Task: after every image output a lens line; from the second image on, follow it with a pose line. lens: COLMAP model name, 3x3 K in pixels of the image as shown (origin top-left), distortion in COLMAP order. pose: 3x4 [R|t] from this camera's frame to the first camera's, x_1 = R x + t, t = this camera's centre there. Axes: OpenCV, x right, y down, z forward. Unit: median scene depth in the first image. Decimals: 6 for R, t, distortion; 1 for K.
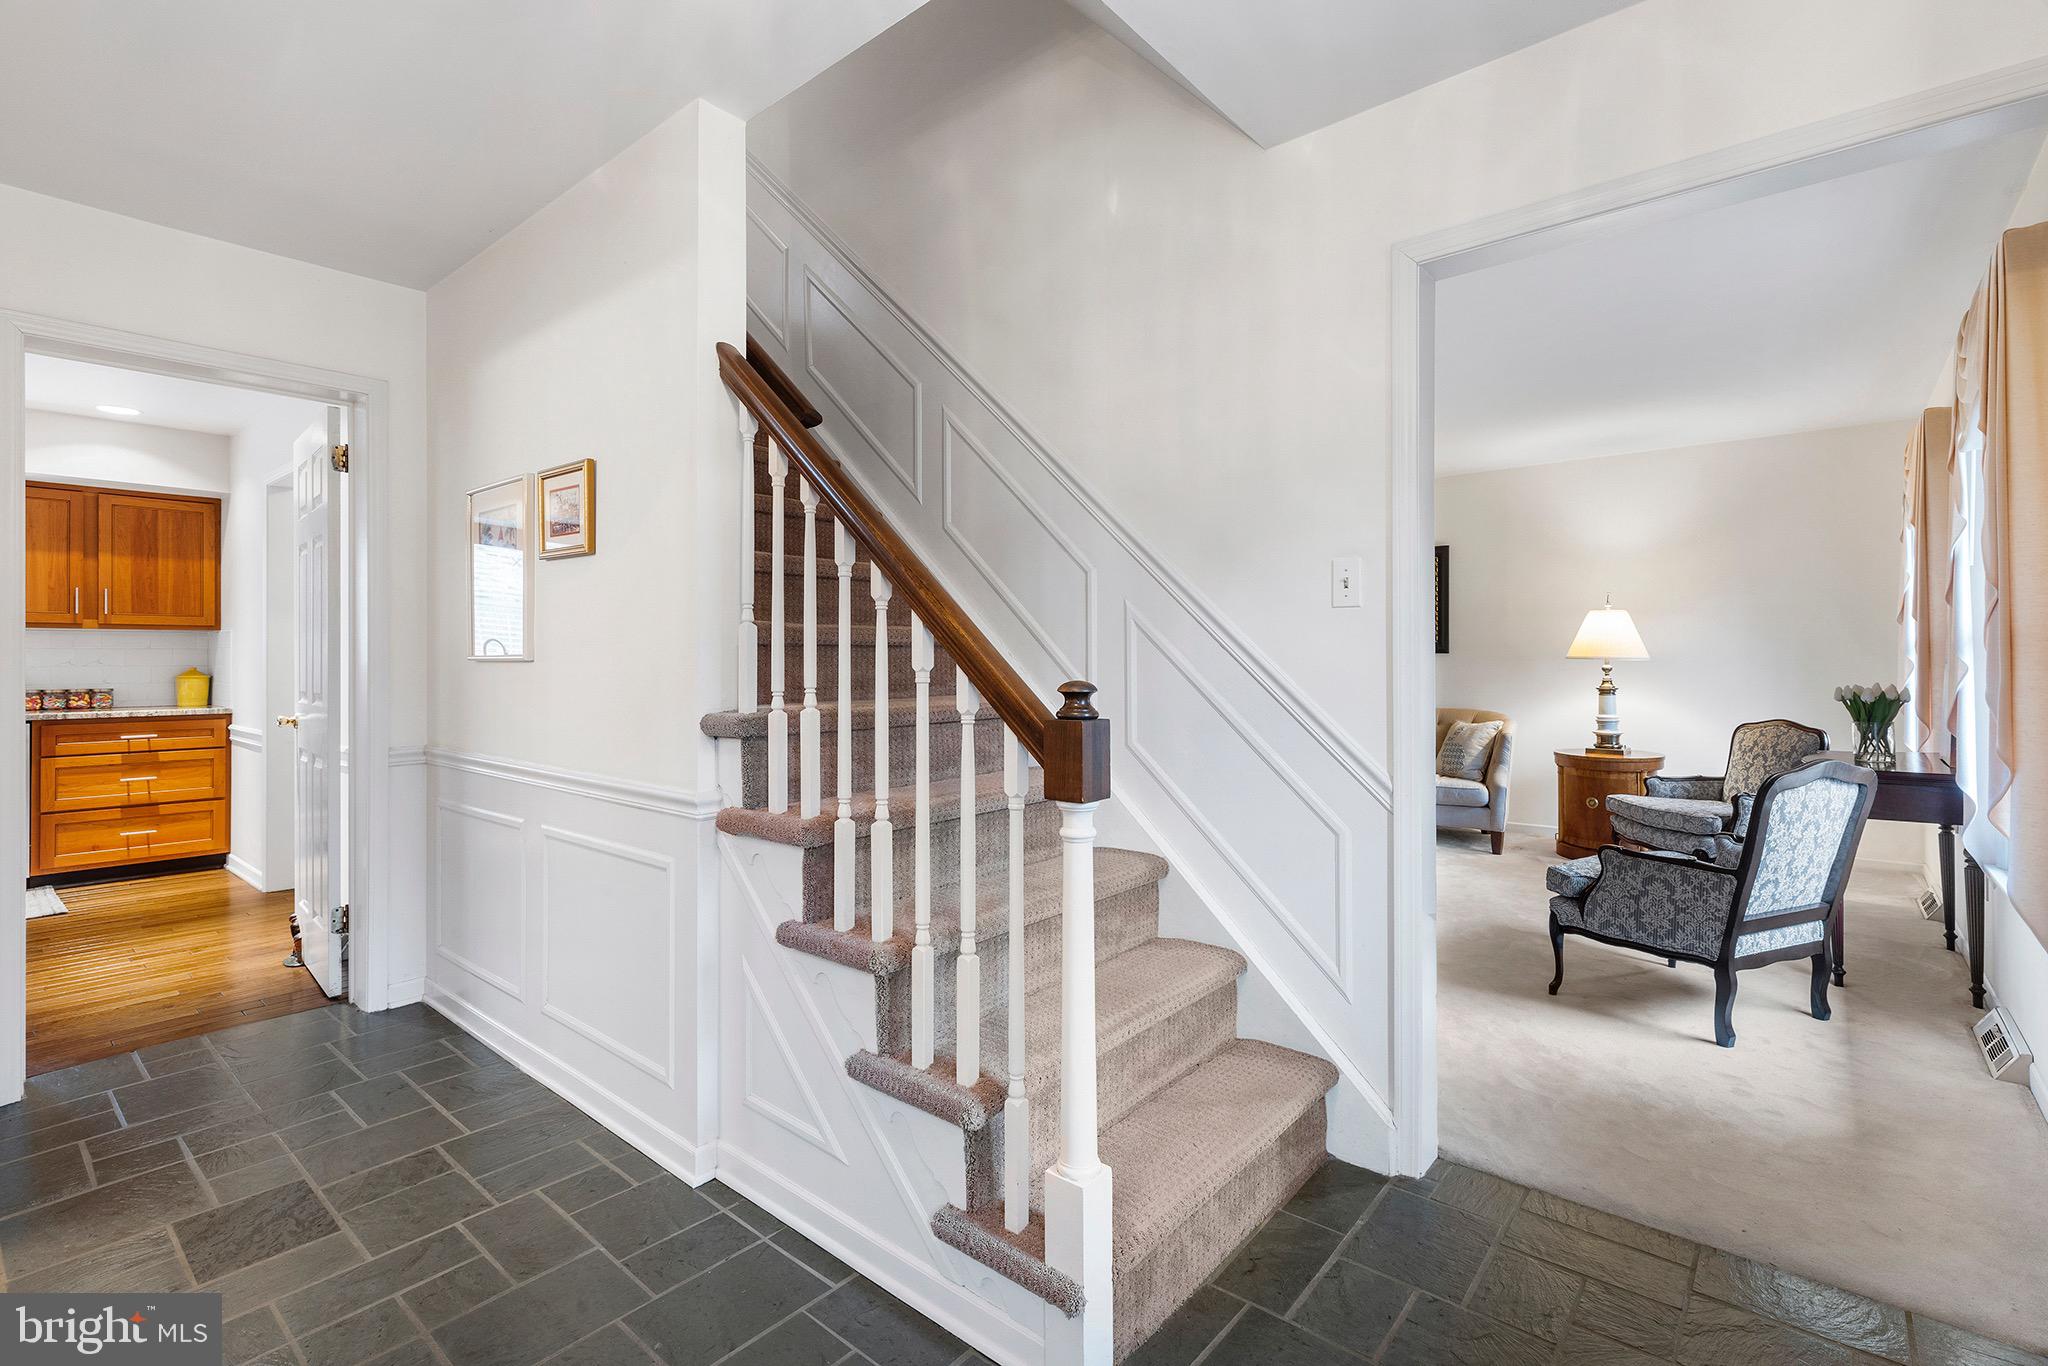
lens RADIAL K [[925.4, 0, 1037.3], [0, 925.4, 665.4], [0, 0, 1]] dist [0.003017, 0.000603]
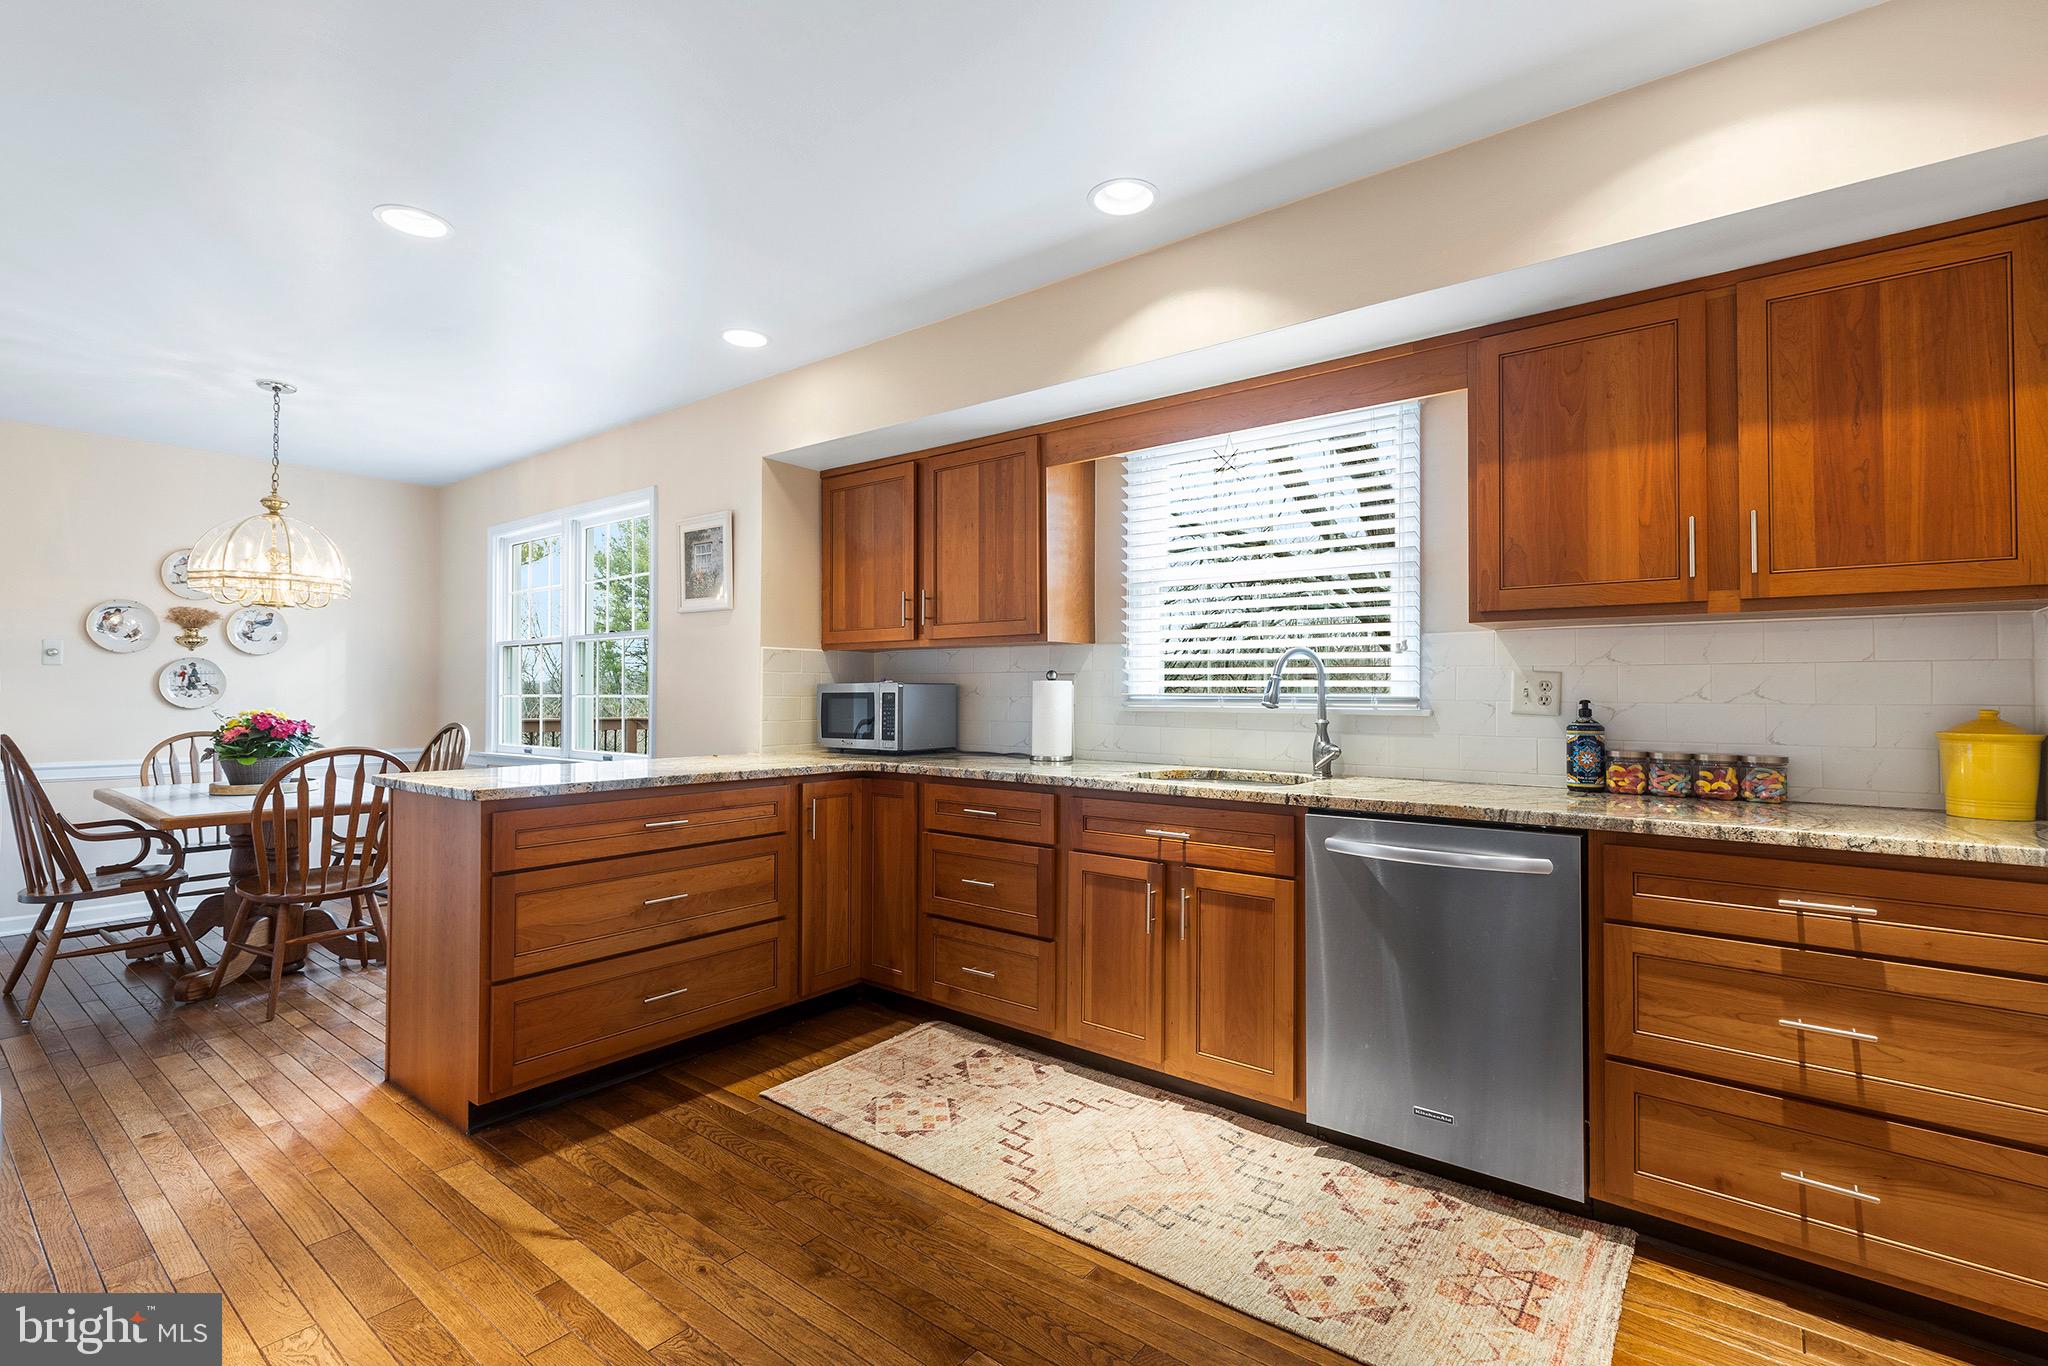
lens RADIAL K [[925.4, 0, 1022.2], [0, 925.4, 675.3], [0, 0, 1]] dist [0.003017, 0.000603]
pose [[0.022567, -0.025320, -0.999425, -0.611157], [-0.004506, 0.999667, -0.025428, 0.000452], [0.999735, 0.005077, 0.022446, 0.675589]]
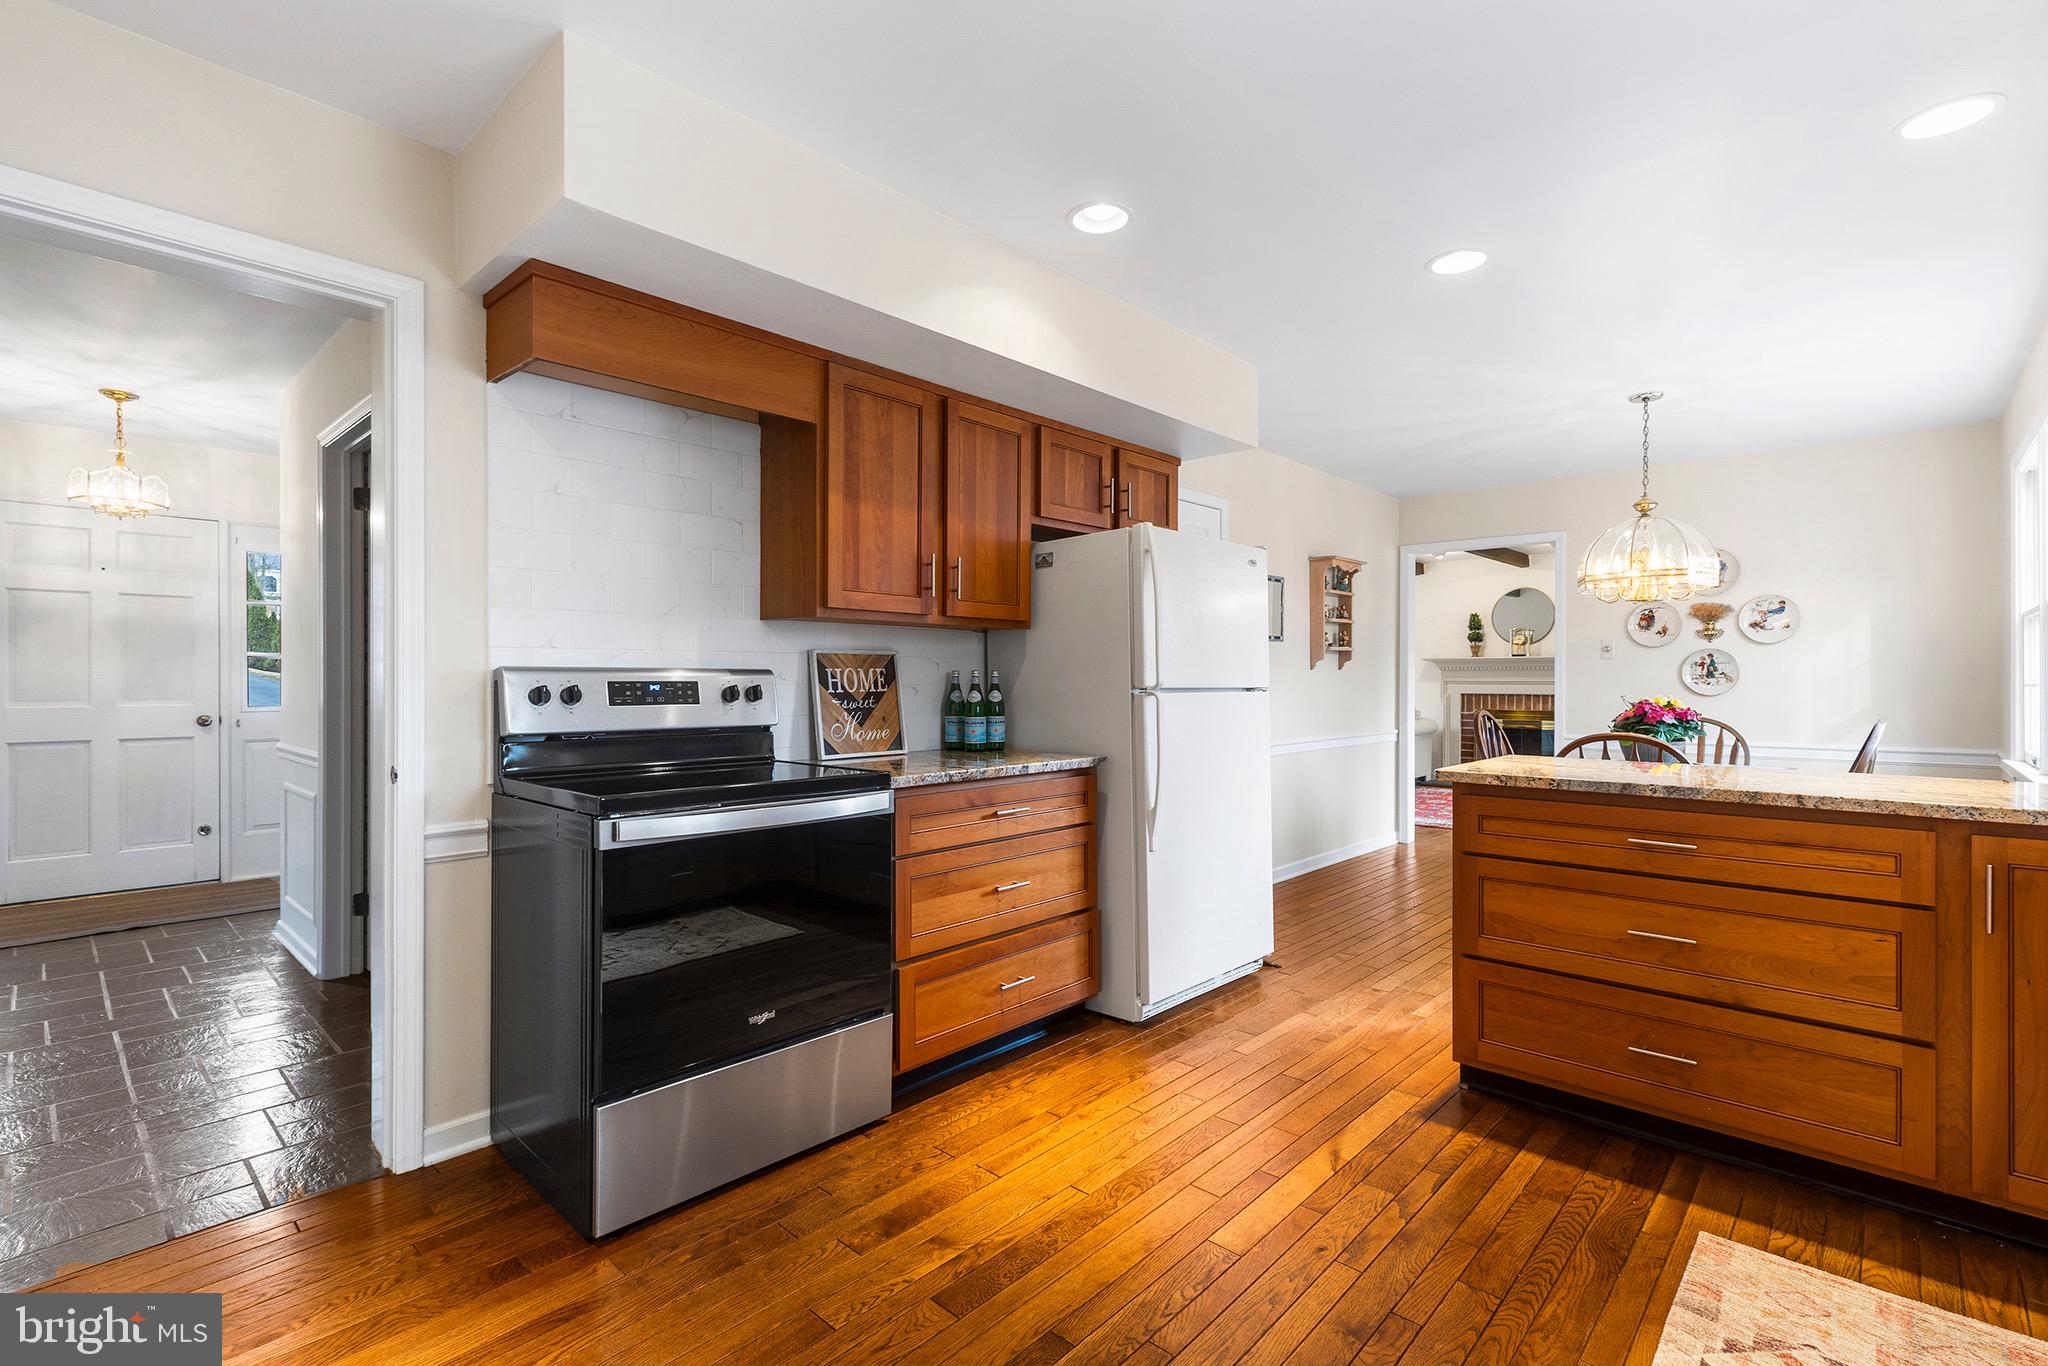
lens RADIAL K [[925.4, 0, 1030.9], [0, 925.4, 690.5], [0, 0, 1]] dist [0.003017, 0.000603]
pose [[-0.998782, -0.006064, 0.048967, -1.017692], [-0.005342, 0.999875, 0.014879, -0.004675], [-0.049052, 0.014600, -0.998690, 1.055932]]
